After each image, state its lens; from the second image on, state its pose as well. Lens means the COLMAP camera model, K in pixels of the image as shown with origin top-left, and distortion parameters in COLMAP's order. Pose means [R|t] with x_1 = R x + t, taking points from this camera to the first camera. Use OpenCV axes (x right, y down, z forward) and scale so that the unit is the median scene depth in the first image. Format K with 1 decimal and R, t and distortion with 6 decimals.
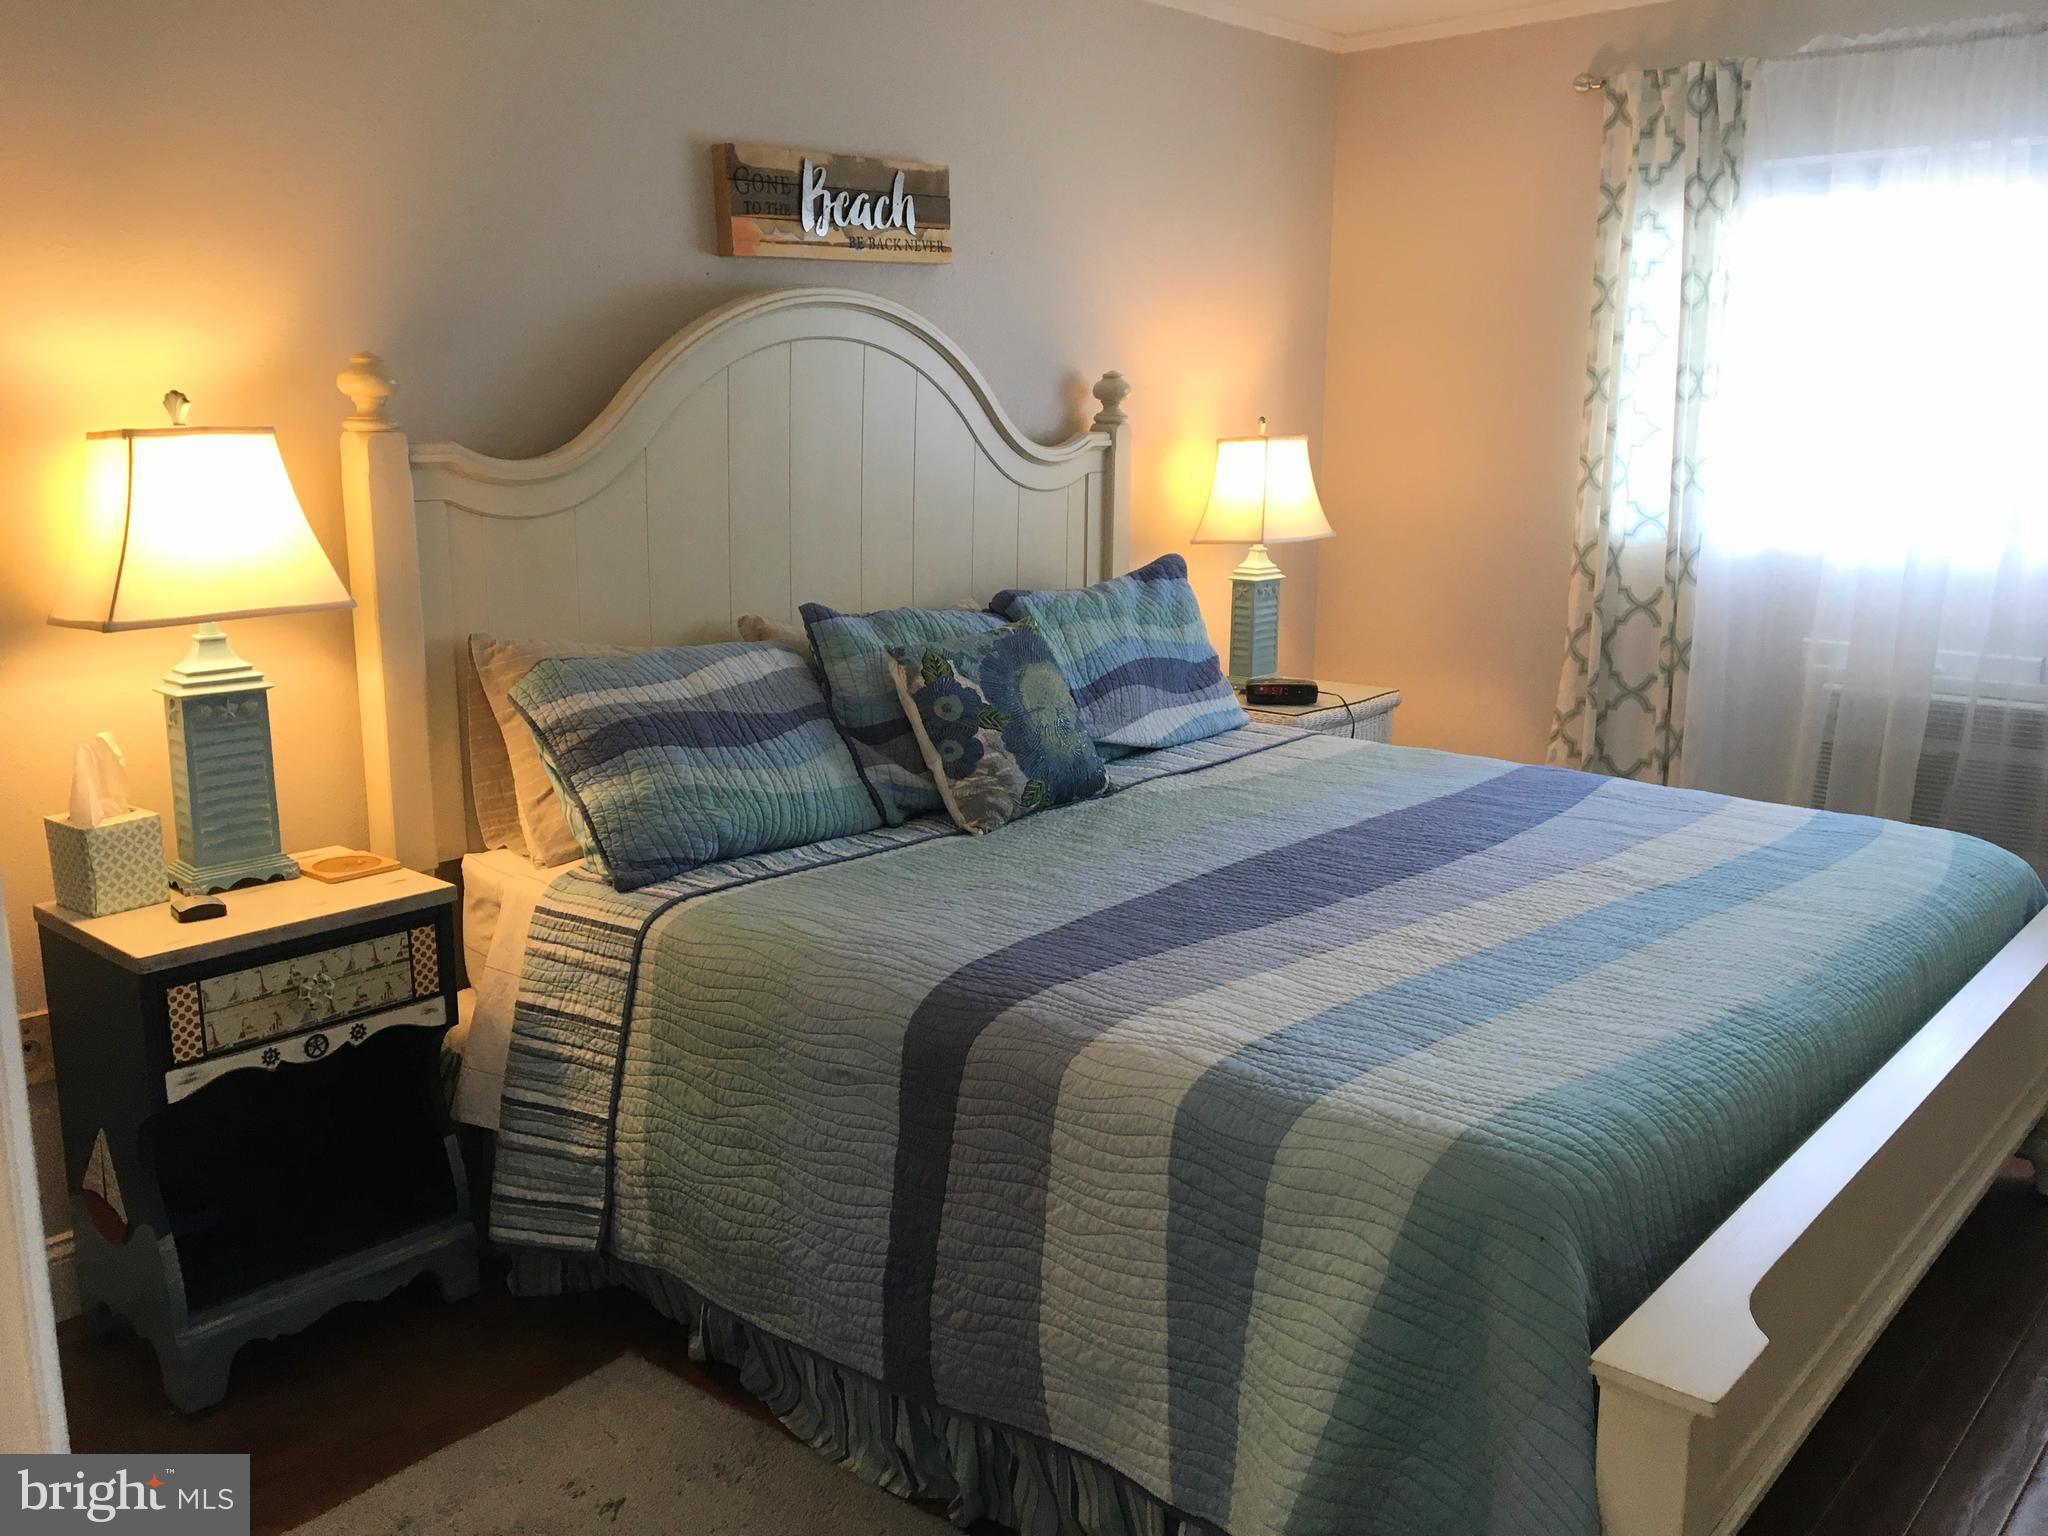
lens RADIAL K [[1720.5, 0, 1024.0], [0, 1720.5, 768.0], [0, 0, 1]] dist [-0.000278, 0.001581]
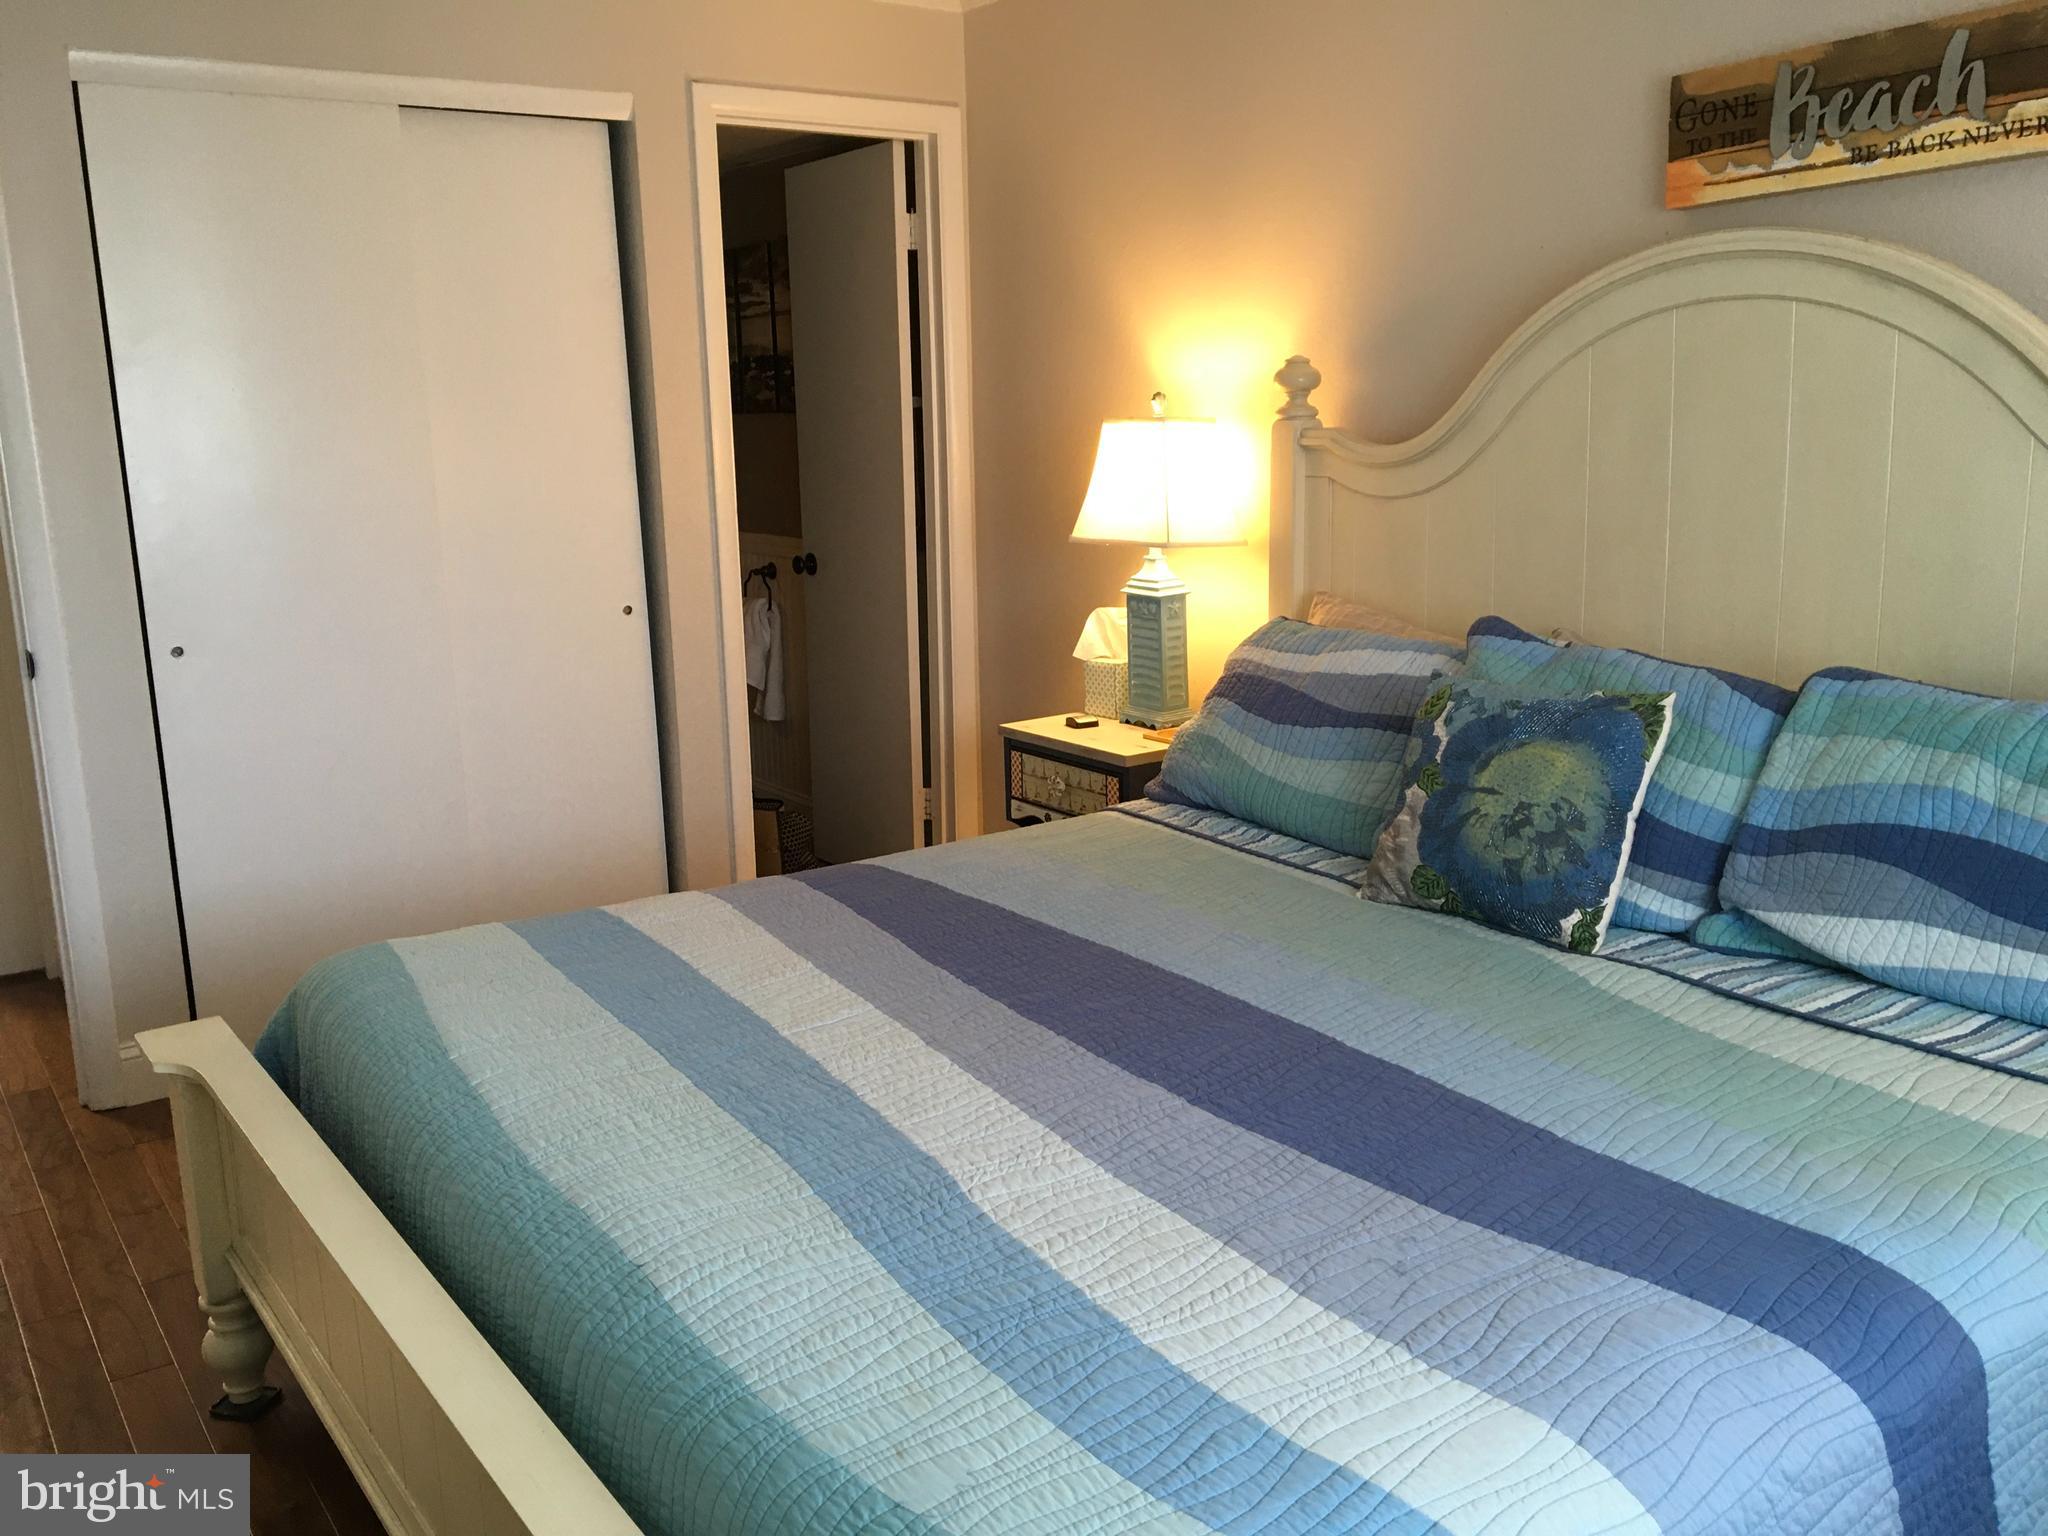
lens RADIAL K [[1717.6, 0, 1024.0], [0, 1717.6, 768.0], [0, 0, 1]] dist [-0.001307, -0.090436]
pose [[-0.268417, 0.202425, -0.941794, 0.738043], [-0.166760, 0.953147, 0.252393, -0.191436], [0.948759, 0.224801, -0.222084, 0.925871]]
